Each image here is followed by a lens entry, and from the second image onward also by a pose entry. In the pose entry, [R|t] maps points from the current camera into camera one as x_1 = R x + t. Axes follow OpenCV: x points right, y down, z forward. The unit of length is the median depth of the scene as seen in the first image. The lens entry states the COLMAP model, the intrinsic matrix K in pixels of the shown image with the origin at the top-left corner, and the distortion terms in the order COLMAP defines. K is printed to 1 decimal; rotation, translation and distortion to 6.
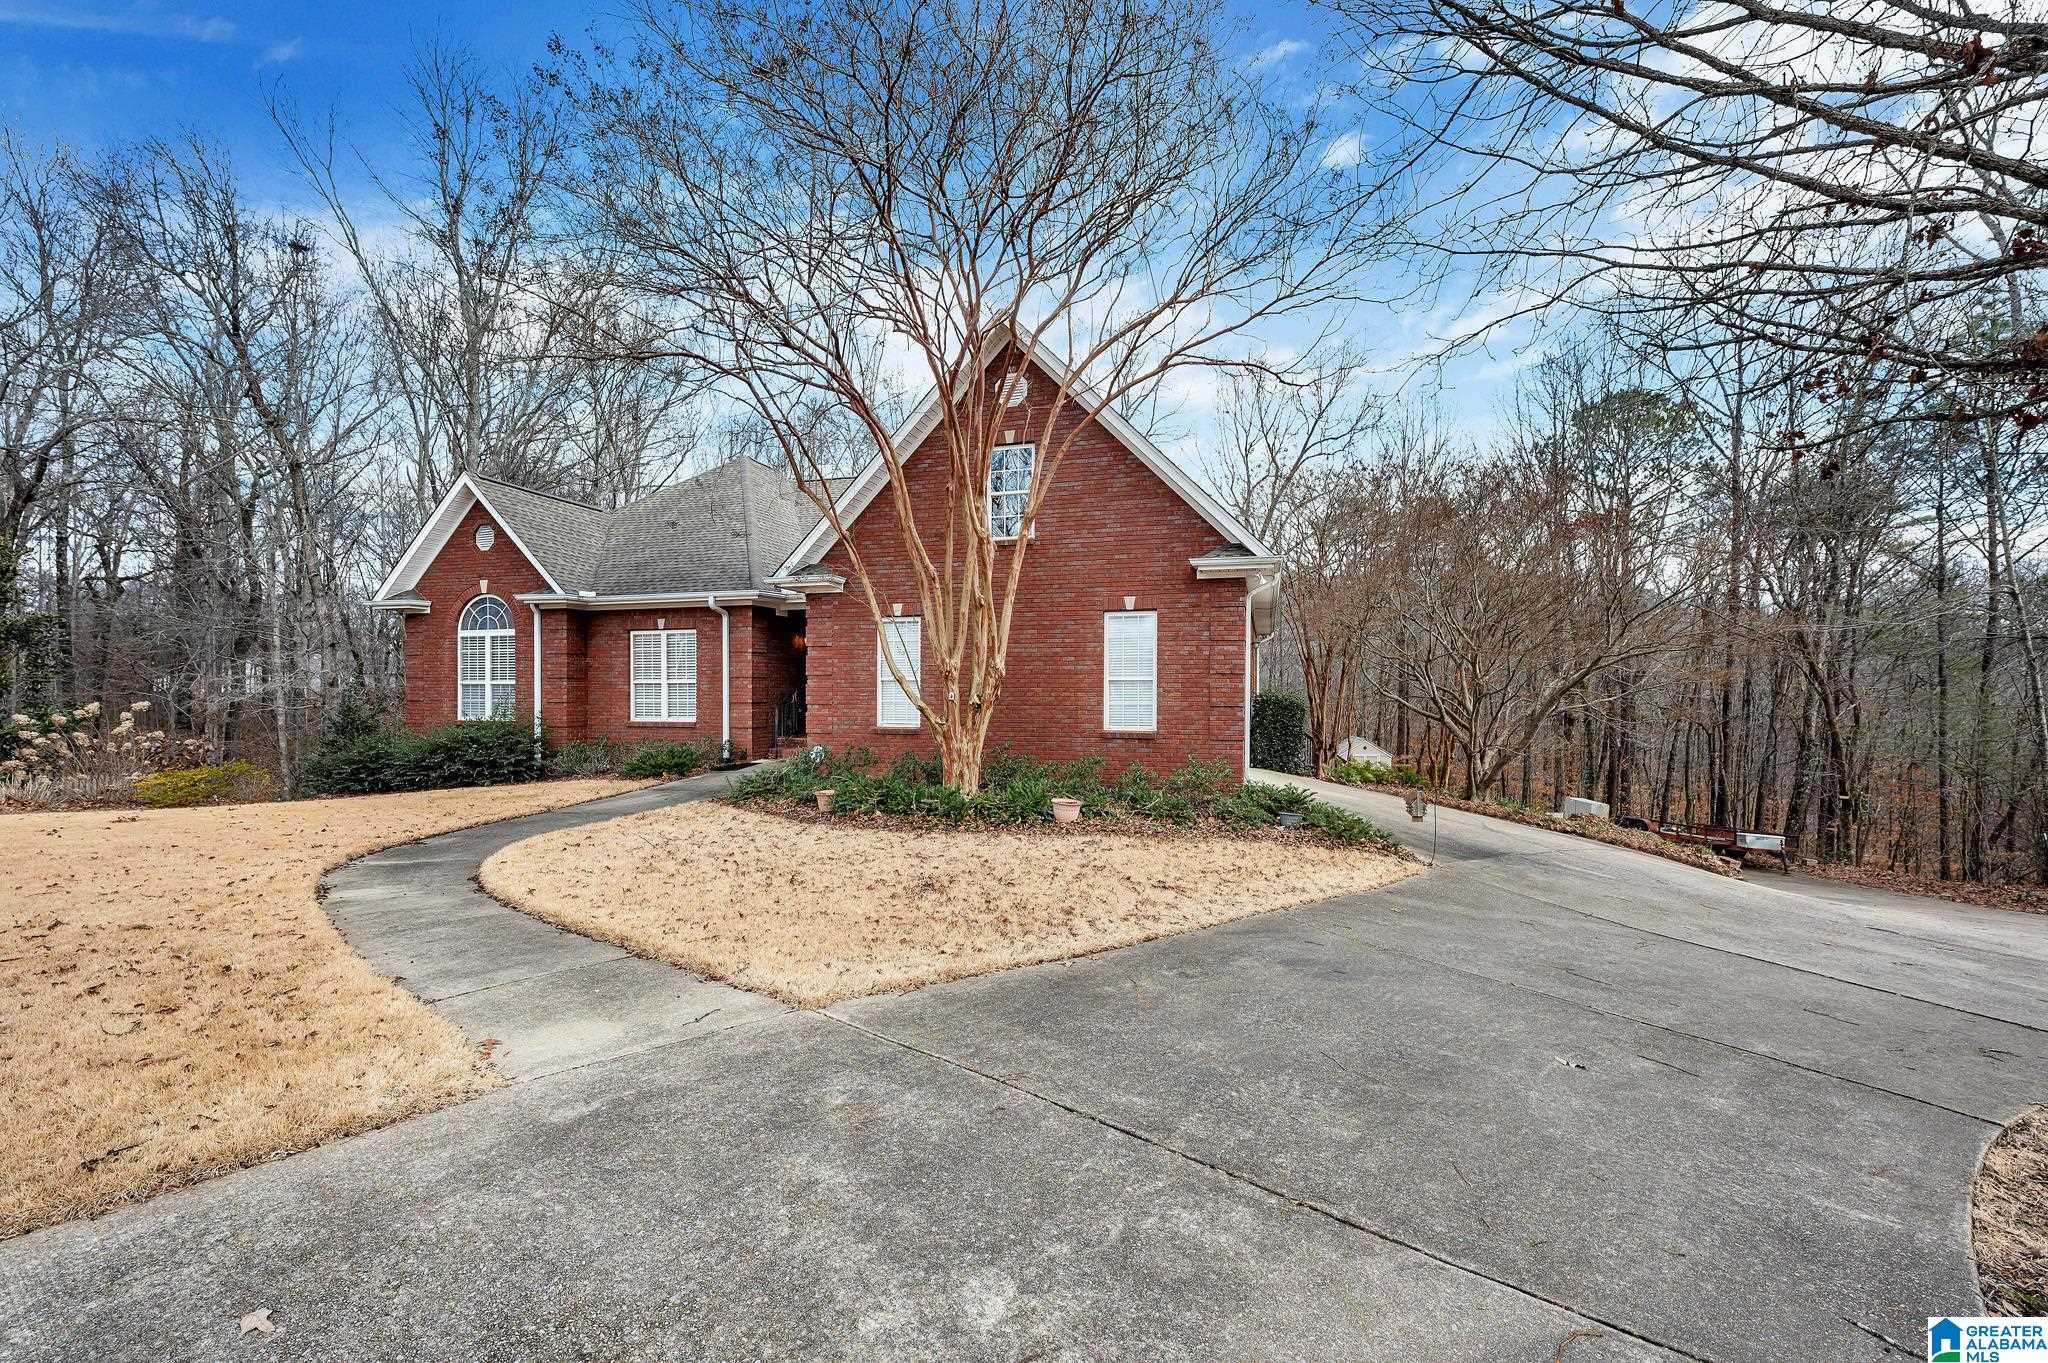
lens RADIAL K [[804.5, 0, 1003.6], [0, 804.5, 688.6], [0, 0, 1]] dist [-0.000742, -0.000491]
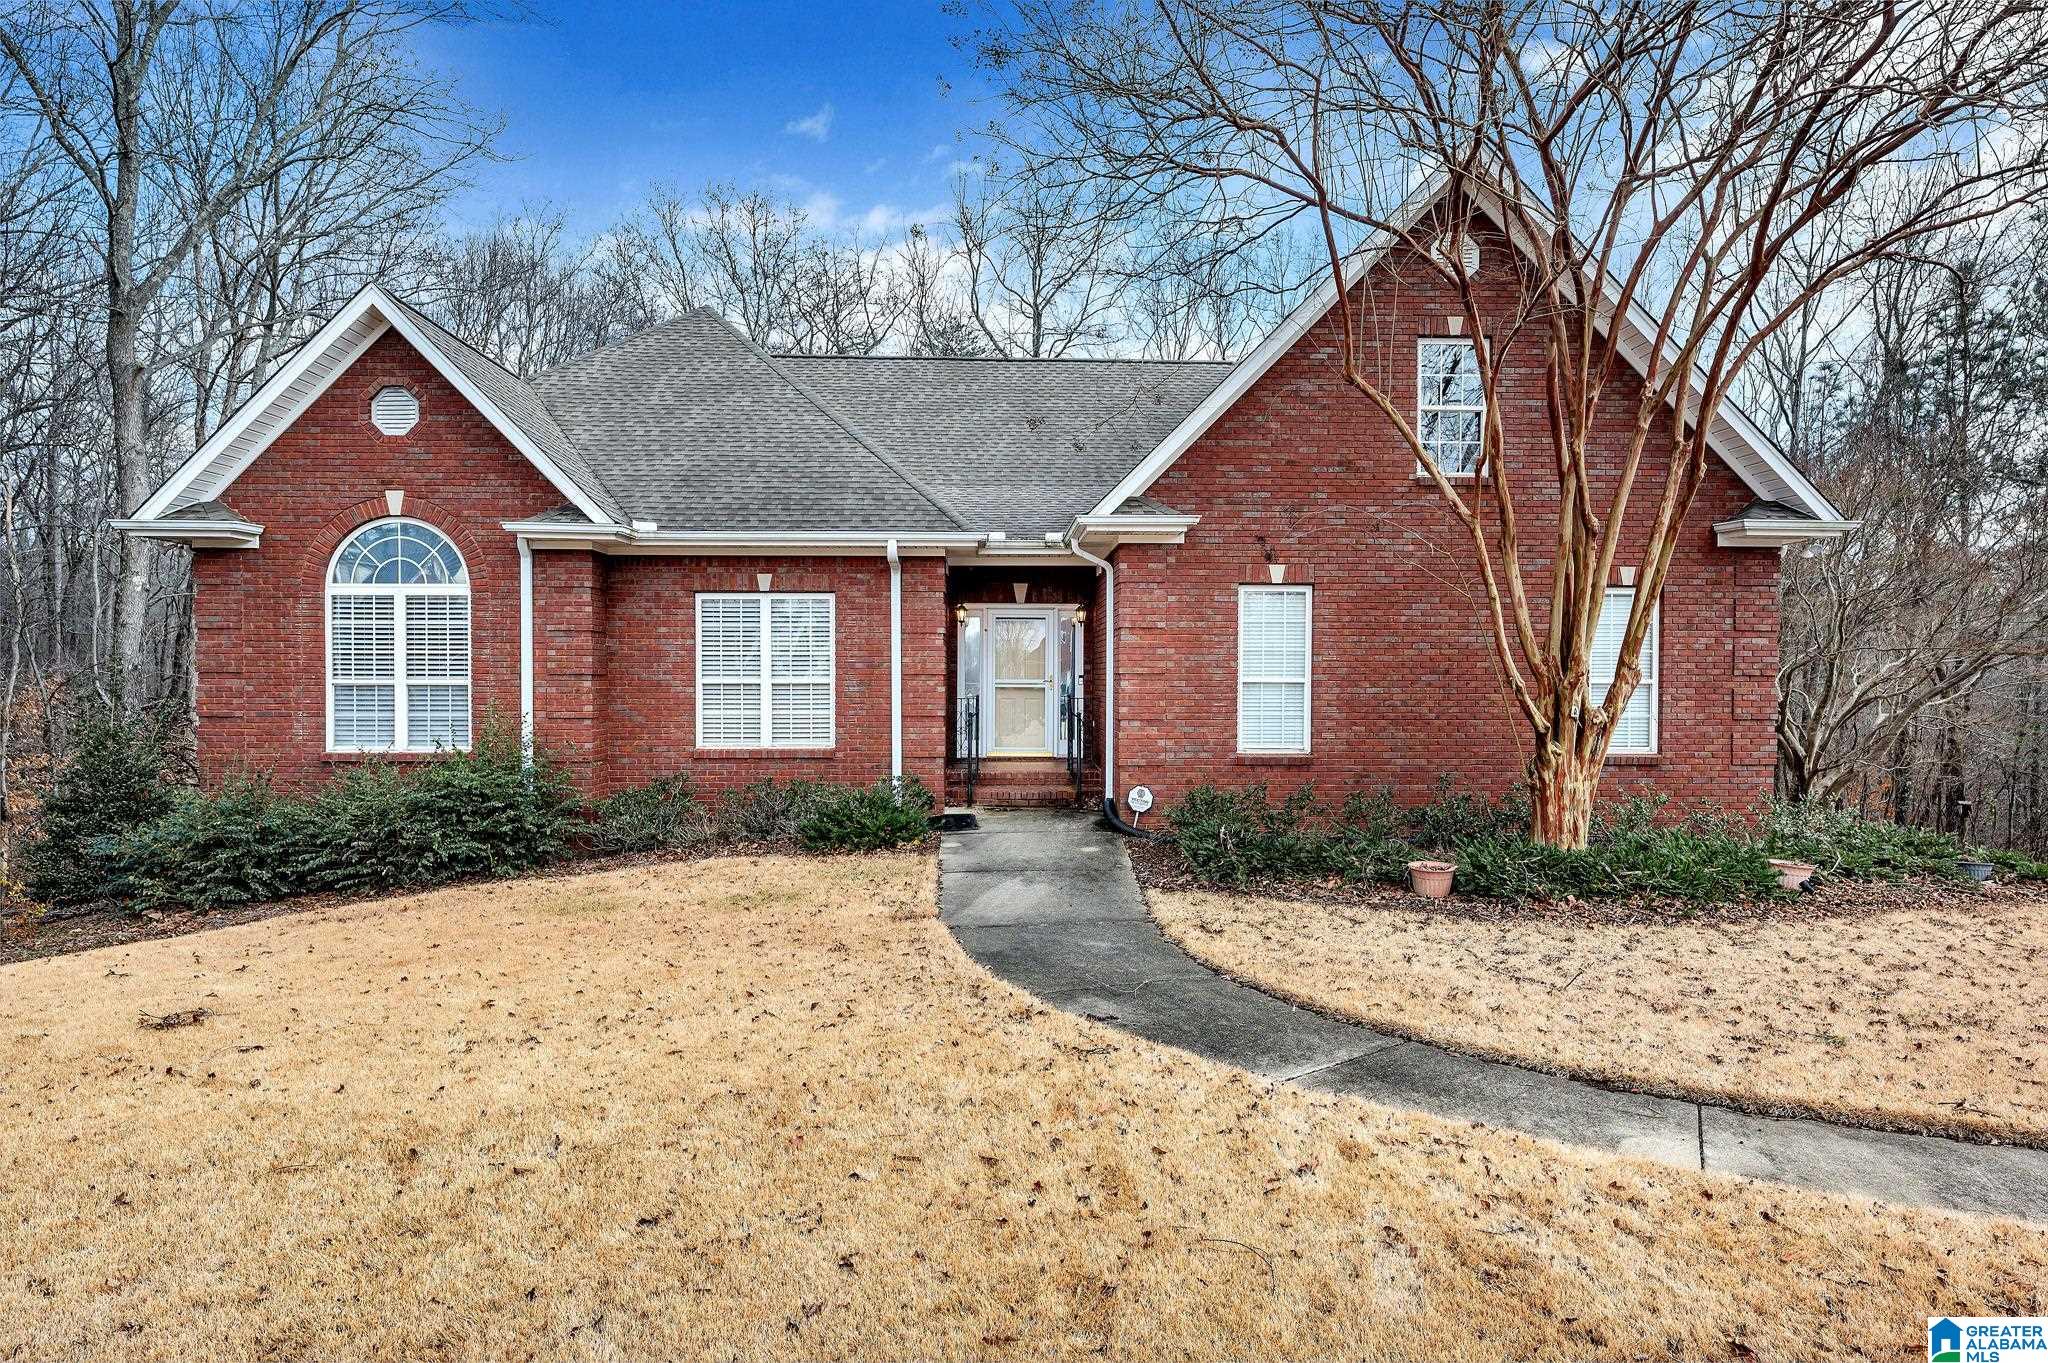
lens RADIAL K [[1118.5, 0, 1025.1], [0, 1118.5, 681.5], [0, 0, 1]] dist [-0.001376, -0.002114]
pose [[0.953128, 0.005892, 0.302511, -0.489037], [-0.003628, 0.999961, -0.008045, -0.002770], [-0.302546, 0.006571, 0.953112, 0.167854]]
